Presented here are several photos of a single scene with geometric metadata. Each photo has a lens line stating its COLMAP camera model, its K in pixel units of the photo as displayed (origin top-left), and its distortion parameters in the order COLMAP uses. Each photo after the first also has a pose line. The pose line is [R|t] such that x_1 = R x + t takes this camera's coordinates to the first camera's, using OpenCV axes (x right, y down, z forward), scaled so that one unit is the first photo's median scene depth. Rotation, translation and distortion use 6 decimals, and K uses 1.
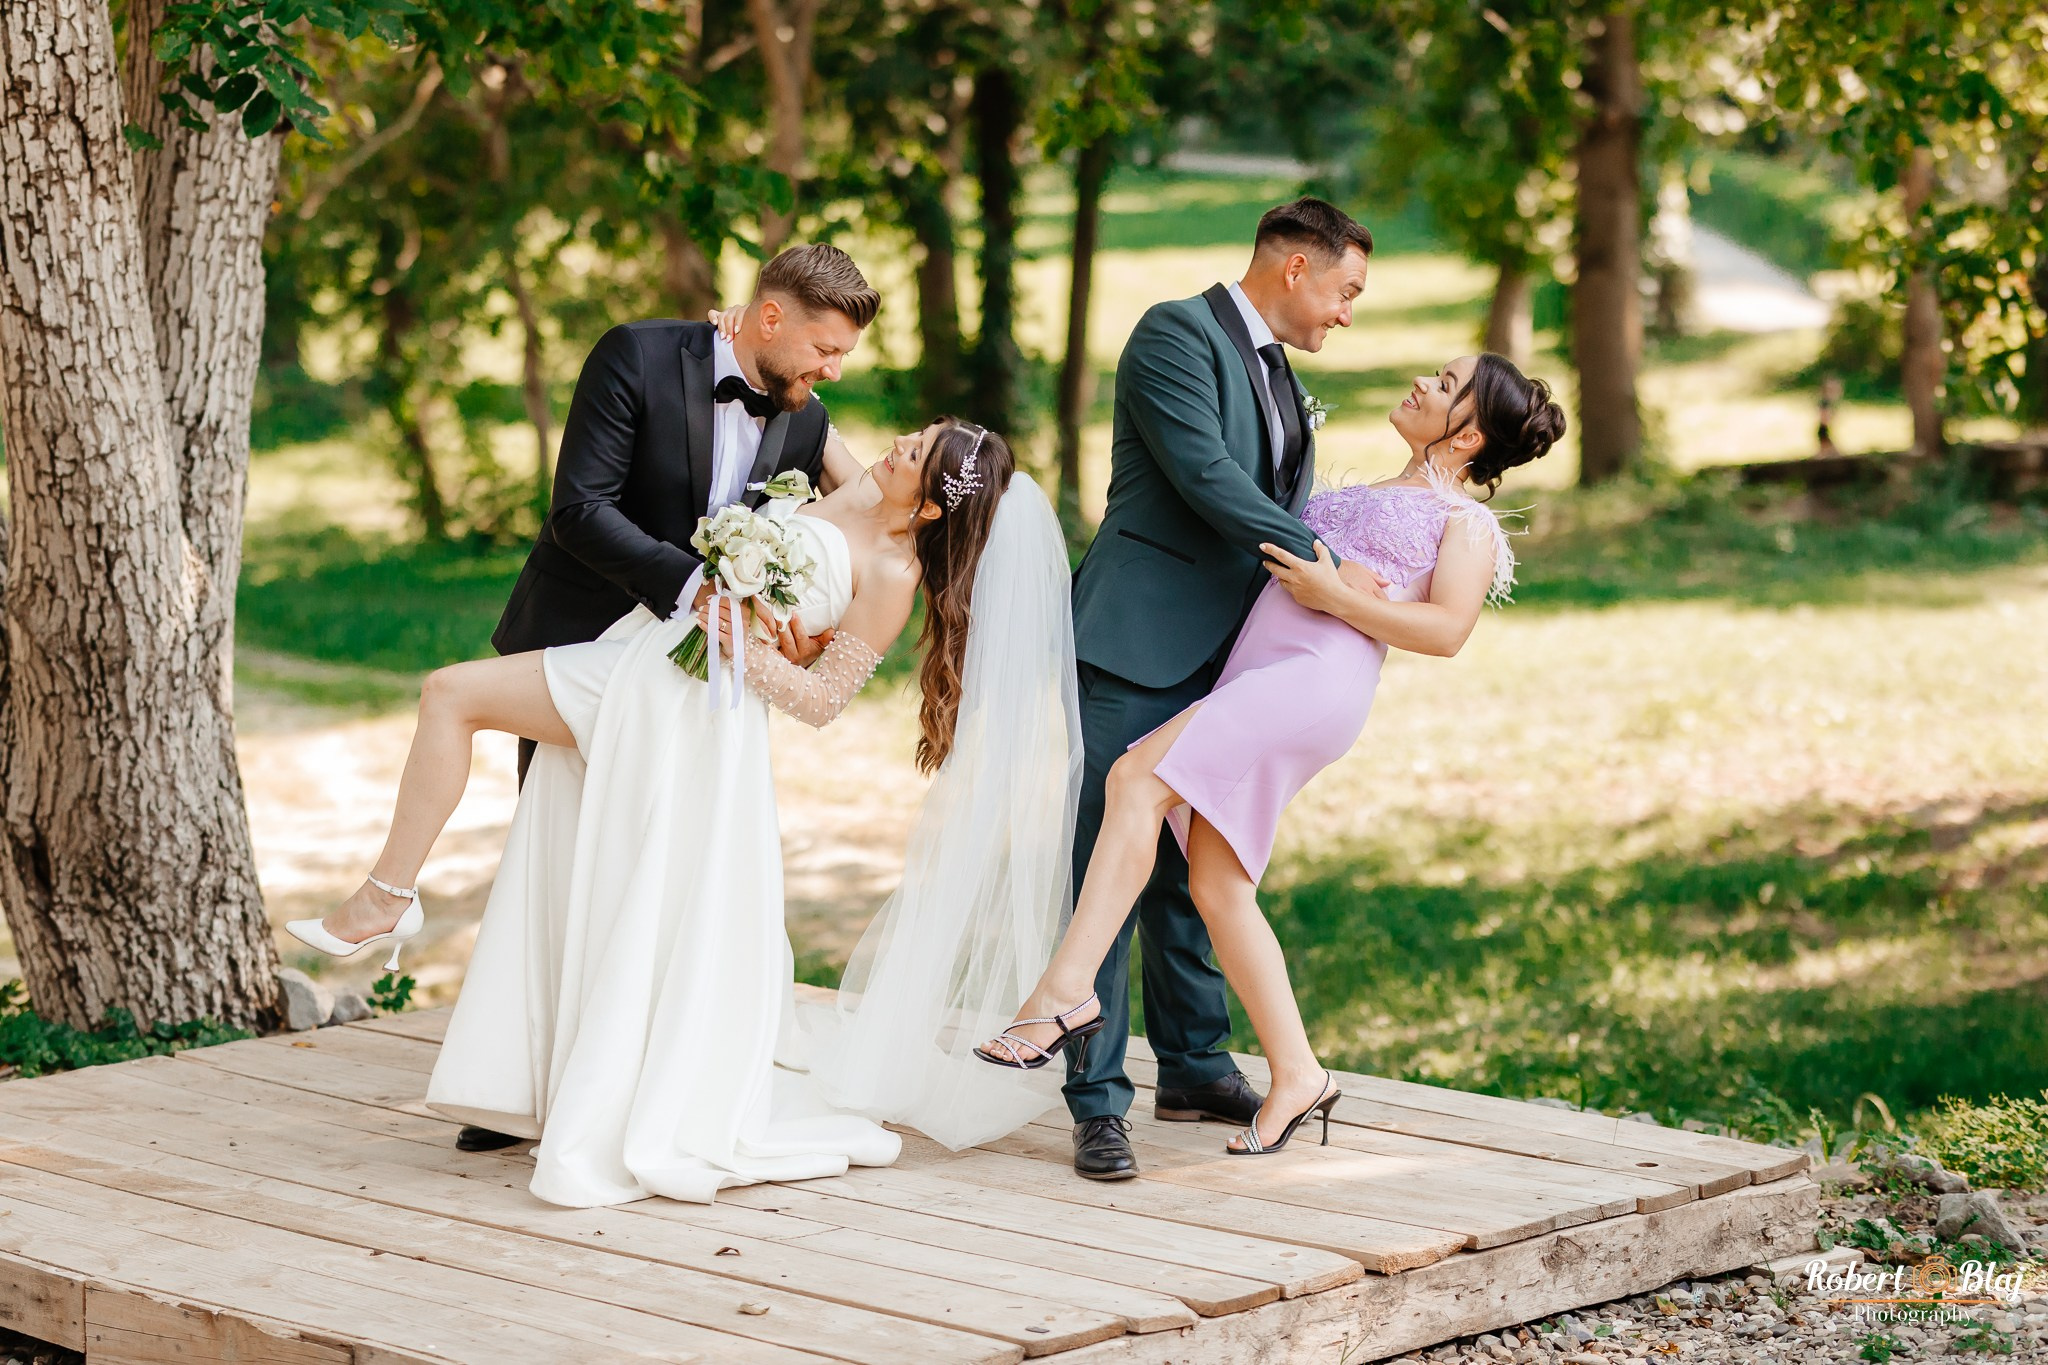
lens RADIAL K [[4999.5, 0, 1024.0], [0, 4999.5, 682.5], [0, 0, 1]] dist [-0.002274, -0.122400]
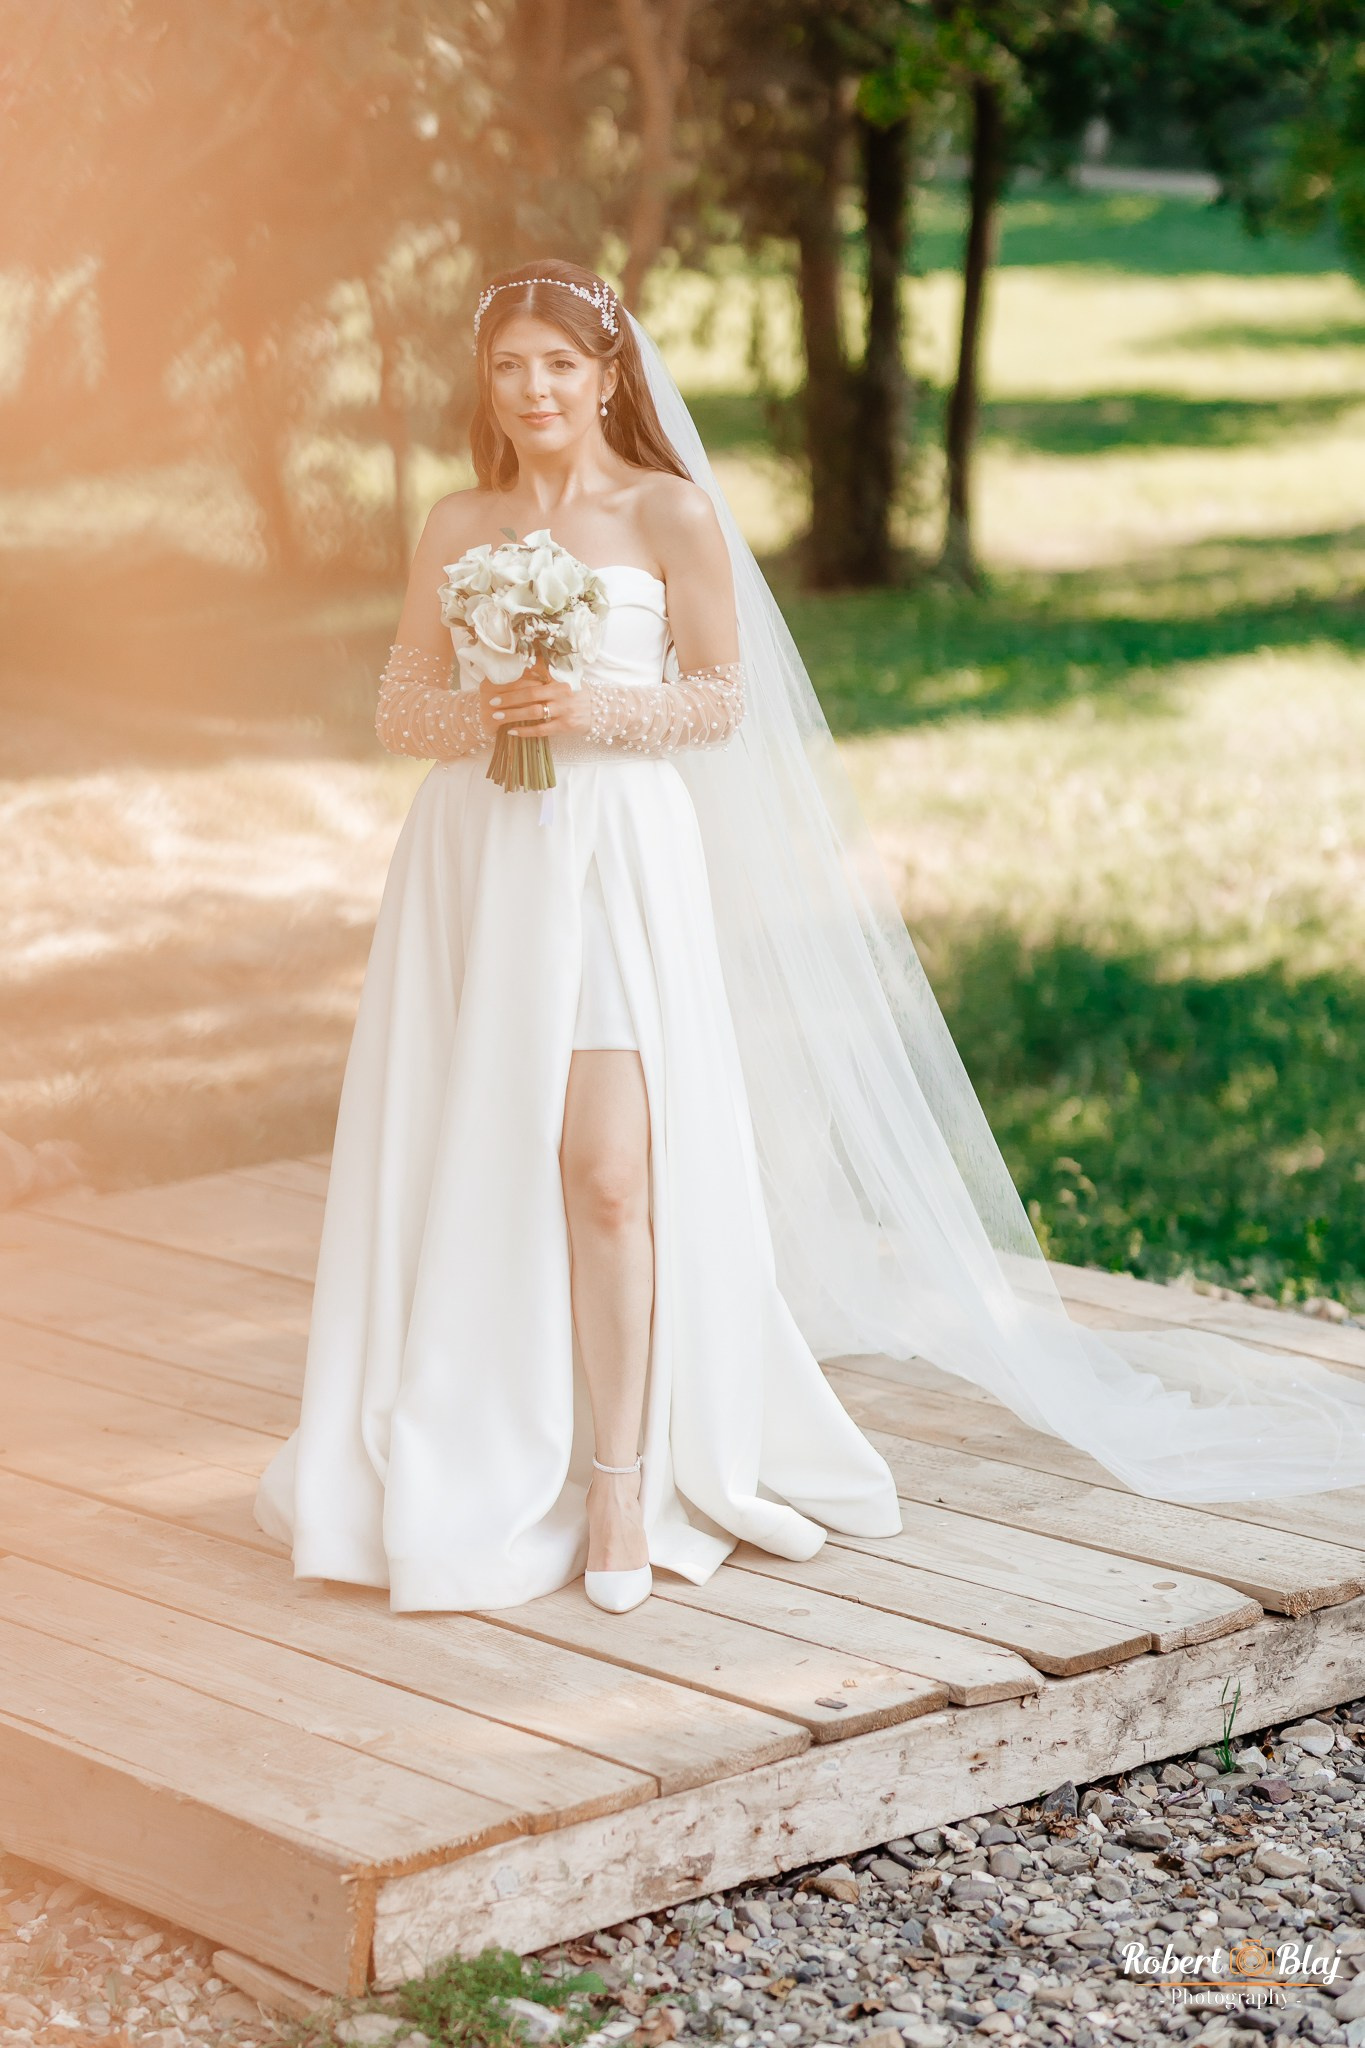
lens RADIAL K [[4999.5, 0, 682.5], [0, 4999.5, 1024.0], [0, 0, 1]] dist [-0.002274, -0.122400]
pose [[0.998829, 0.011576, -0.046970, 0.009906], [-0.008545, 0.997899, 0.064228, -0.015048], [0.047615, -0.063752, 0.996829, 0.167125]]
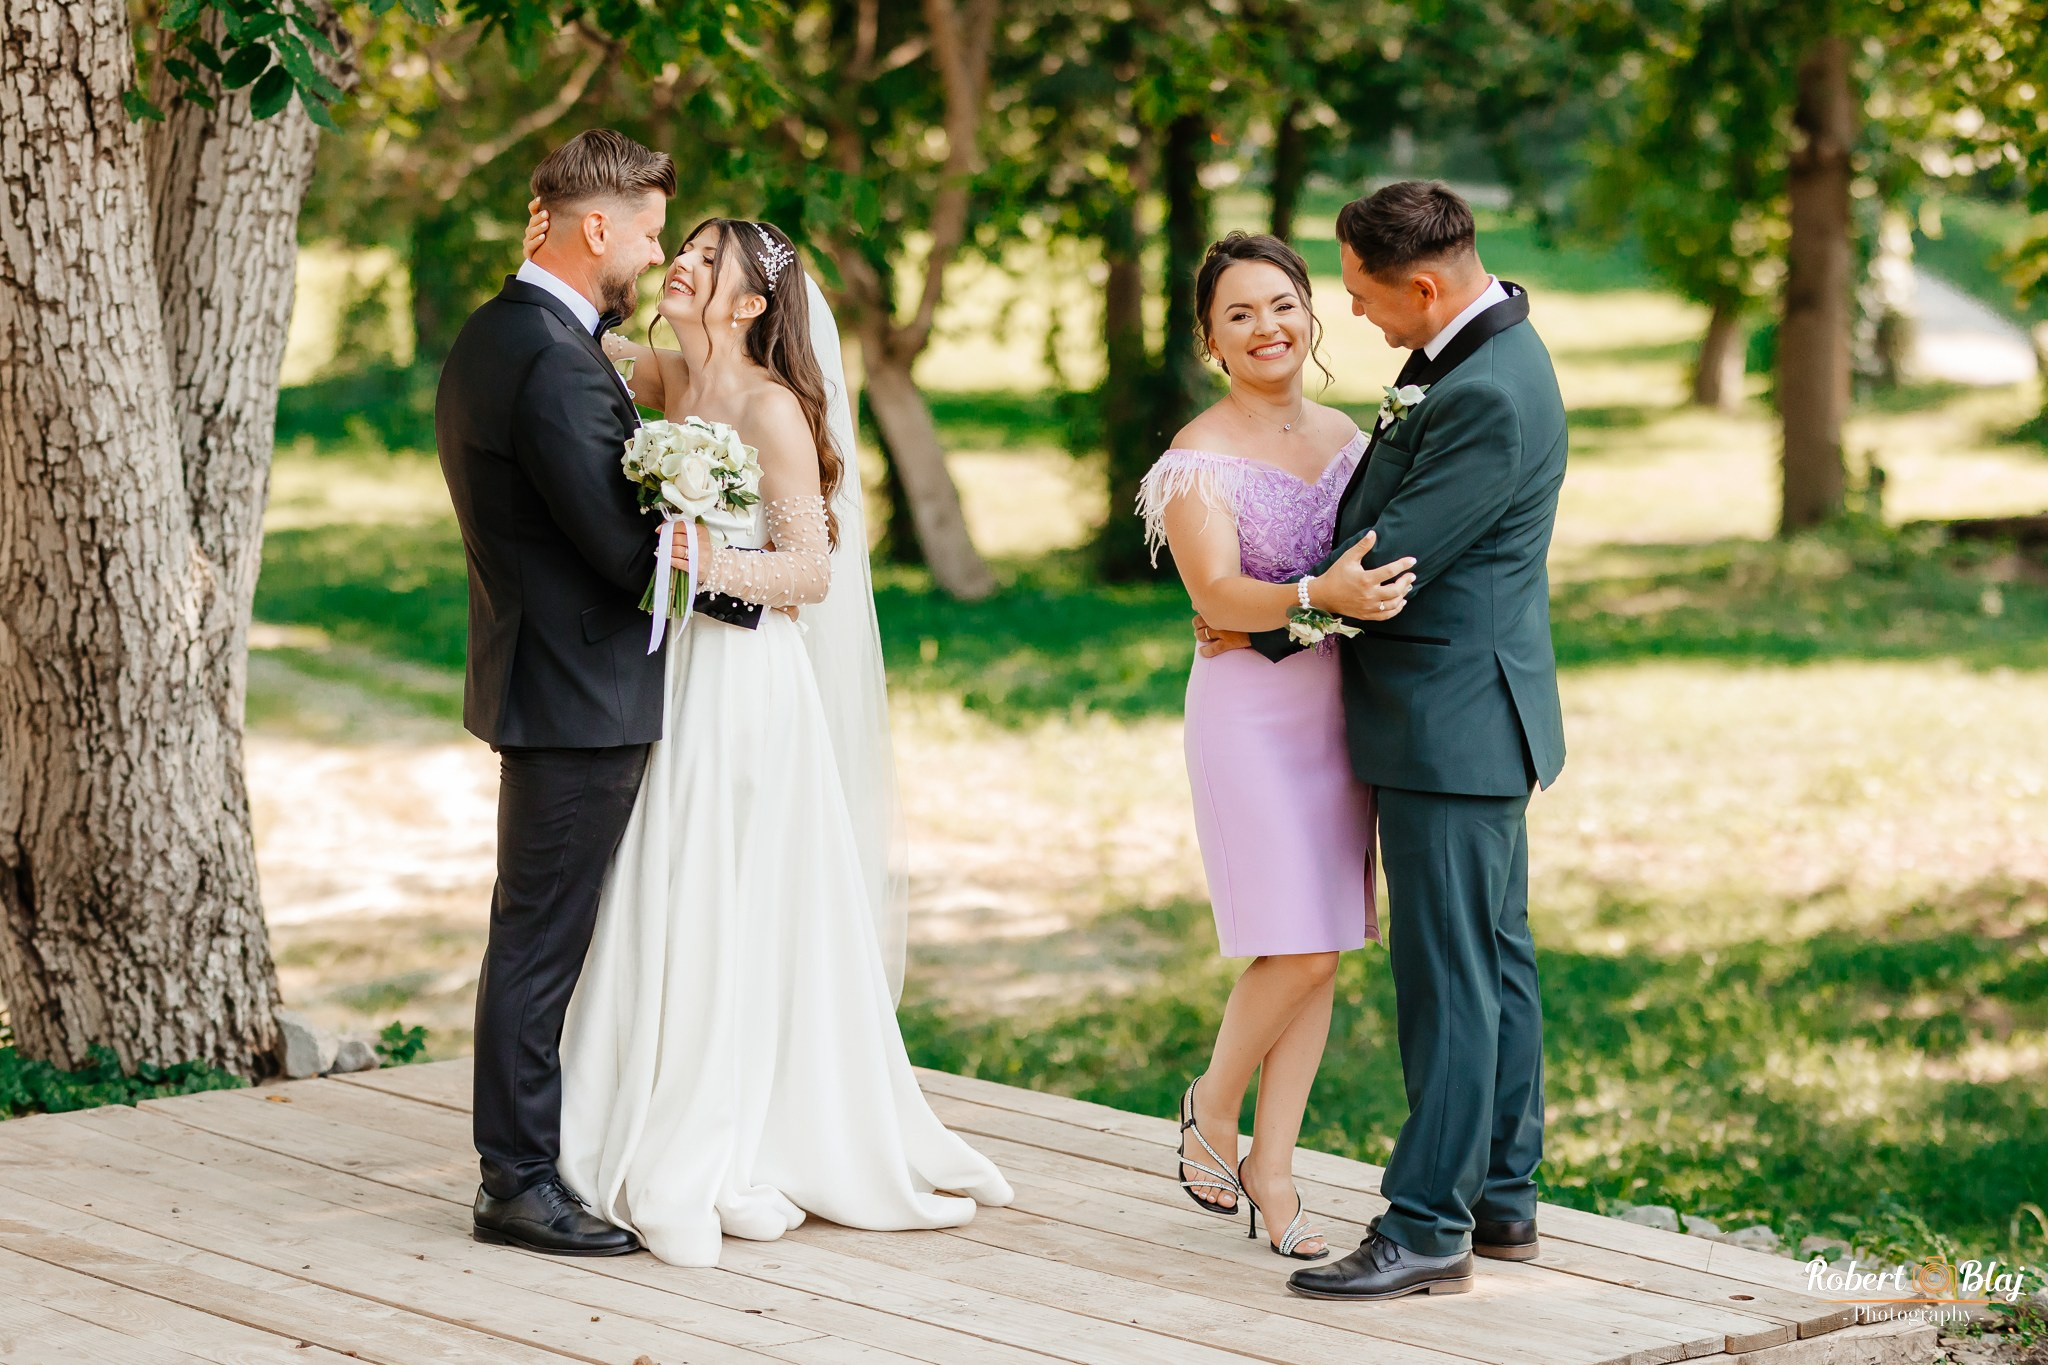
lens RADIAL K [[5103.4, 0, 1099.4], [0, 5103.4, 674.1], [0, 0, 1]] dist [-0.002080, 0.002727]
pose [[0.999046, 0.035810, -0.024986, 0.022547], [-0.036011, 0.999322, -0.007643, -0.002557], [0.024696, 0.008536, 0.999659, 0.068229]]
